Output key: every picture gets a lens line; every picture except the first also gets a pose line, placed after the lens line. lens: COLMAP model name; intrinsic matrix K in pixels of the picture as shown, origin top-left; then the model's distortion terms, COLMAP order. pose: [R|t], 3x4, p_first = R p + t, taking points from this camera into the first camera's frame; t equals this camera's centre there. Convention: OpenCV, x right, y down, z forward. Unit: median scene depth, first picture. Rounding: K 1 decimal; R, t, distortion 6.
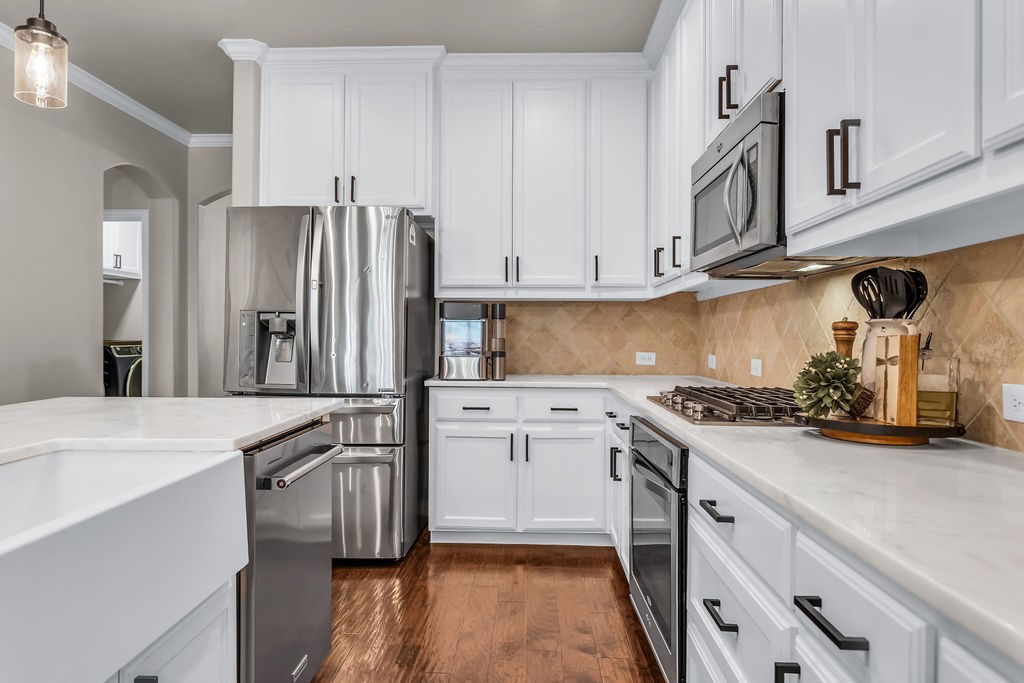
lens RADIAL K [[660.1, 0, 511.6], [0, 660.1, 337.9], [0, 0, 1]] dist [0.008199, 0.000852]
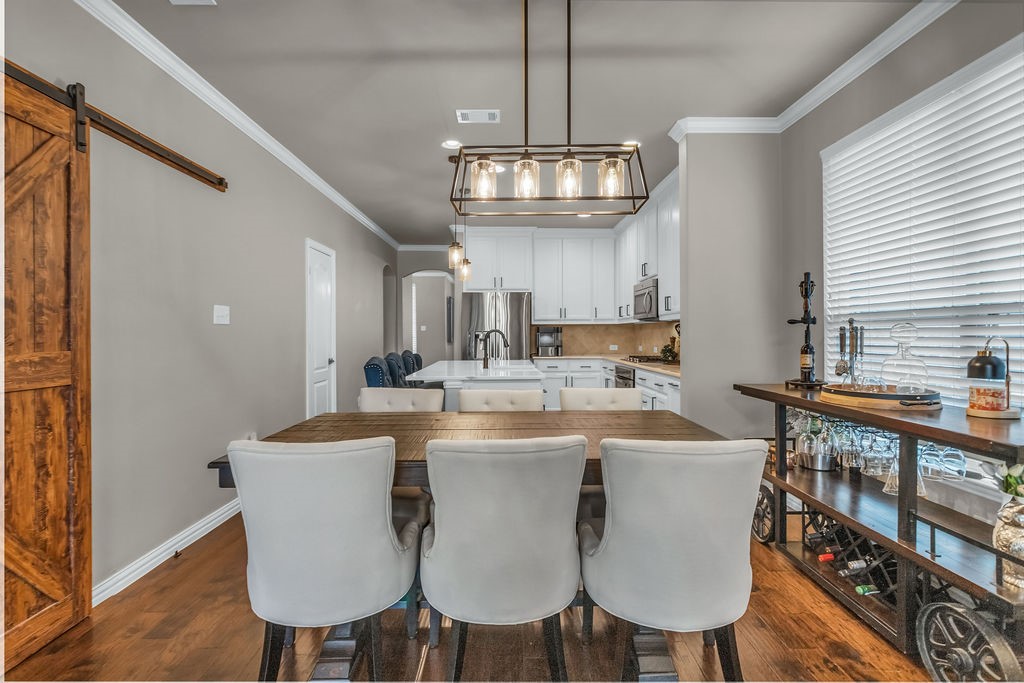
lens RADIAL K [[494.4, 0, 518.1], [0, 494.4, 334.8], [0, 0, 1]] dist [0.010017, -0.000574]
pose [[0.998406, -0.009731, 0.055594, -0.283126], [0.009820, 0.999951, -0.001324, -0.019511], [-0.055578, 0.001867, 0.998453, -0.911269]]
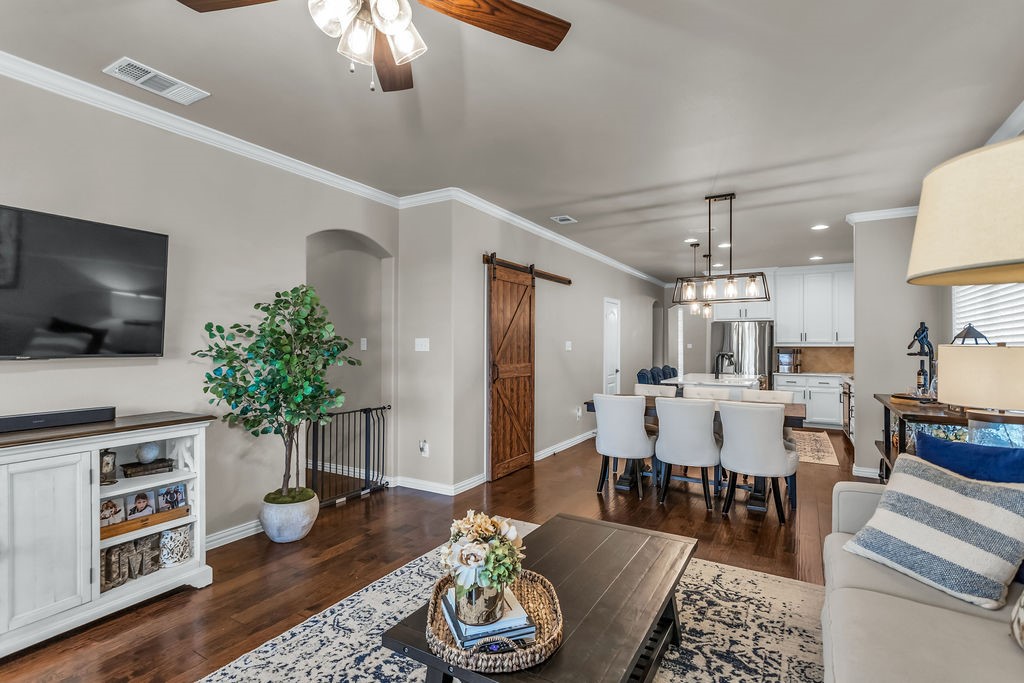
lens RADIAL K [[494.4, 0, 515.6], [0, 494.4, 345.4], [0, 0, 1]] dist [0.010017, -0.000574]
pose [[0.880258, -0.002881, -0.474487, -0.083413], [-0.000709, 0.999972, -0.007389, -0.048491], [0.474495, 0.006840, 0.880232, -1.651528]]
